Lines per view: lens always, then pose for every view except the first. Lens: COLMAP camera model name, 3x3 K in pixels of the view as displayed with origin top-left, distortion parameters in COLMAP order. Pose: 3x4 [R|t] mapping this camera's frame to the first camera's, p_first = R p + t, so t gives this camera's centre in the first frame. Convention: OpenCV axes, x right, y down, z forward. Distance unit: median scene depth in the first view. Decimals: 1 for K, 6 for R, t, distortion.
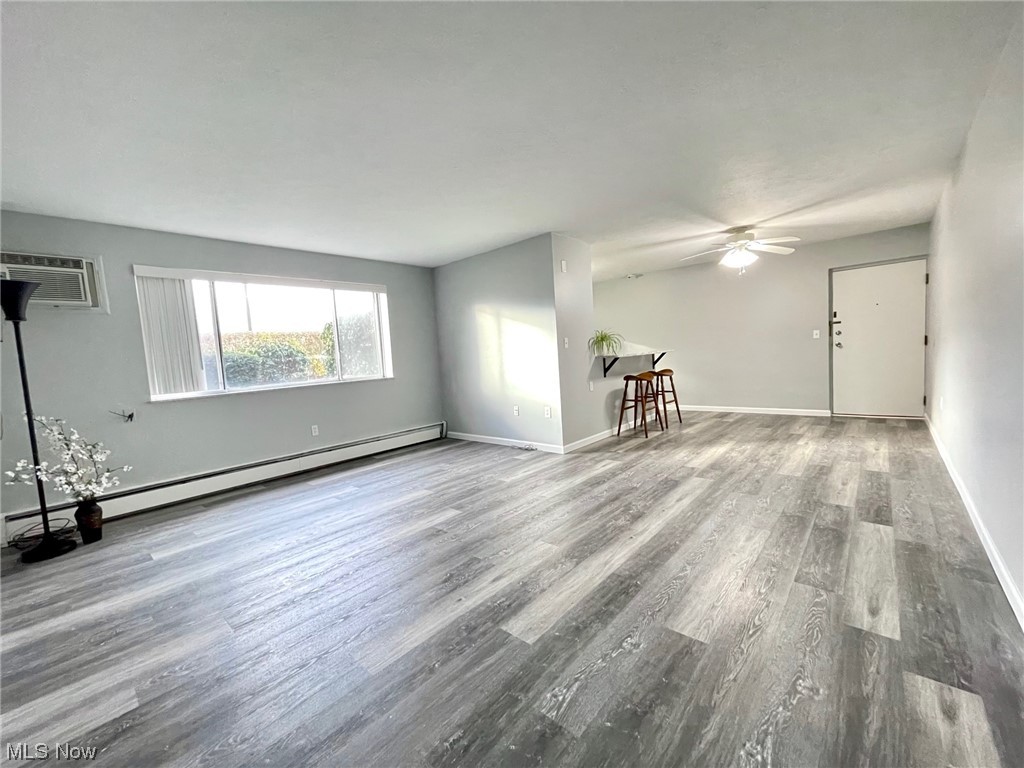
lens RADIAL K [[411.2, 0, 509.3], [0, 411.2, 385.6], [0, 0, 1]] dist [-0.001672, 0.000712]
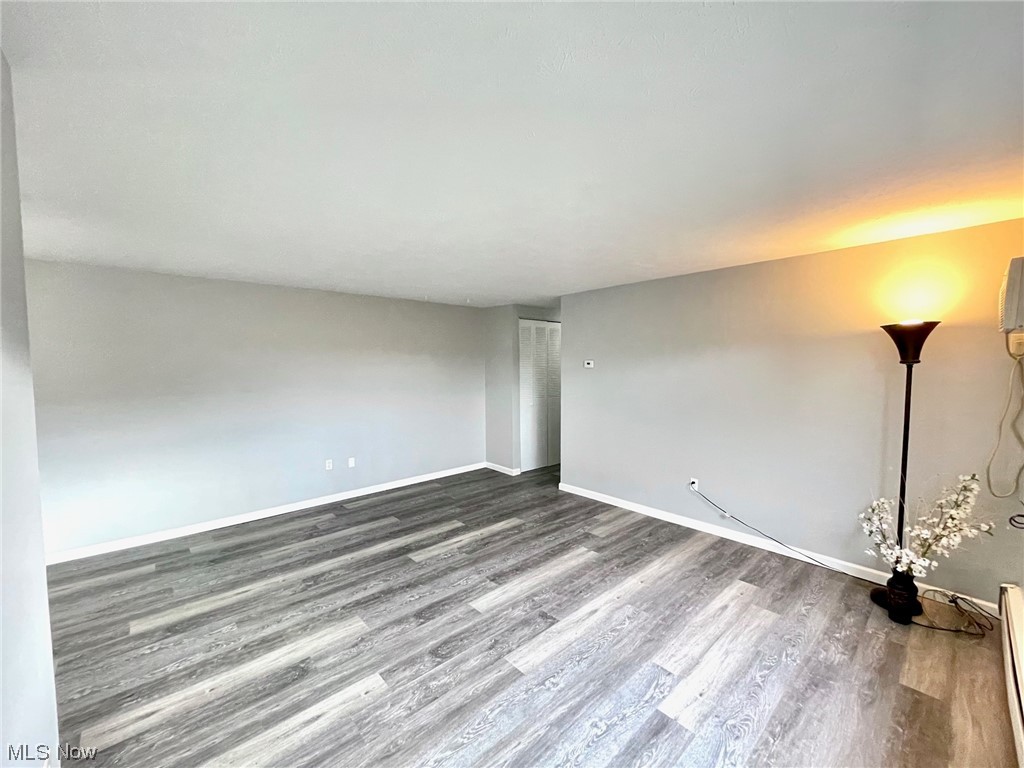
lens RADIAL K [[411.2, 0, 509.3], [0, 411.2, 385.6], [0, 0, 1]] dist [-0.001672, 0.000712]
pose [[-0.991708, 0.063541, 0.111707, -0.323271], [0.077636, 0.988893, 0.126739, -0.259409], [-0.102413, 0.134361, -0.985626, 1.765915]]
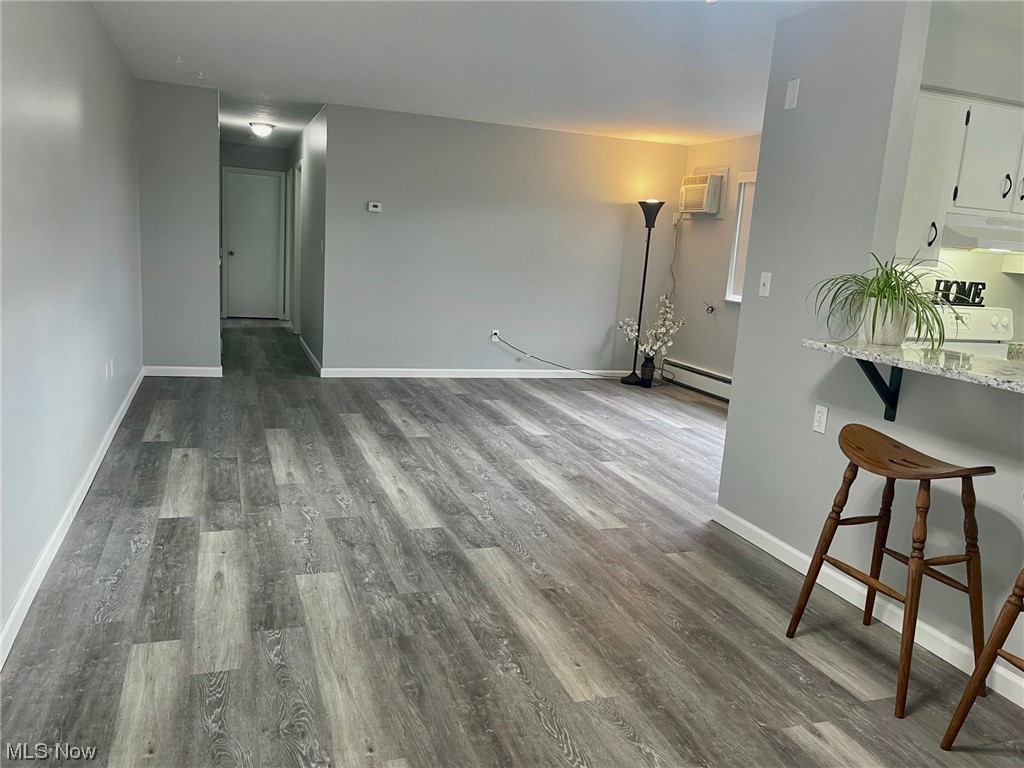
lens RADIAL K [[802.0, 0, 516.0], [0, 802.0, 391.0], [0, 0, 1]] dist [0.051202, -0.048431]
pose [[-0.475308, 0.191112, -0.858812, 1.464368], [-0.106208, 0.956522, 0.271636, -0.289493], [0.873386, 0.220324, -0.434344, 1.715195]]
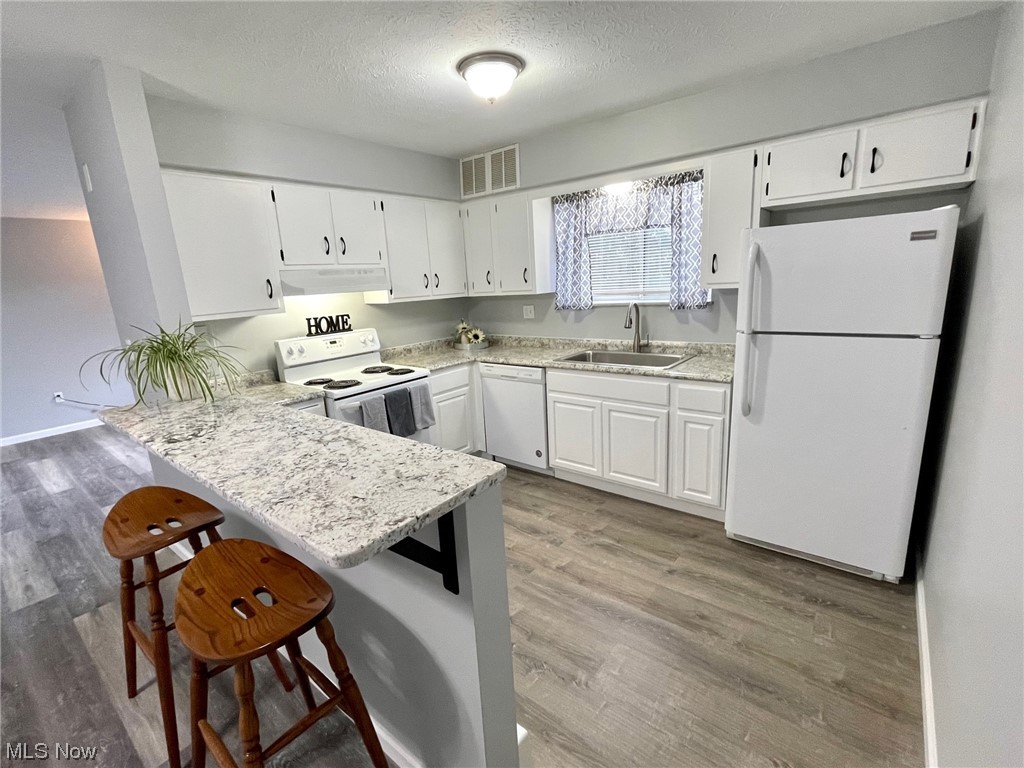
lens RADIAL K [[466.4, 0, 512.0], [0, 466.4, 384.0], [0, 0, 1]] dist [0.001943, 0.000339]
pose [[0.061853, 0.283162, -0.957076, 1.027278], [-0.025187, 0.959049, 0.282118, -0.337979], [0.997767, 0.006656, 0.066452, 2.075921]]
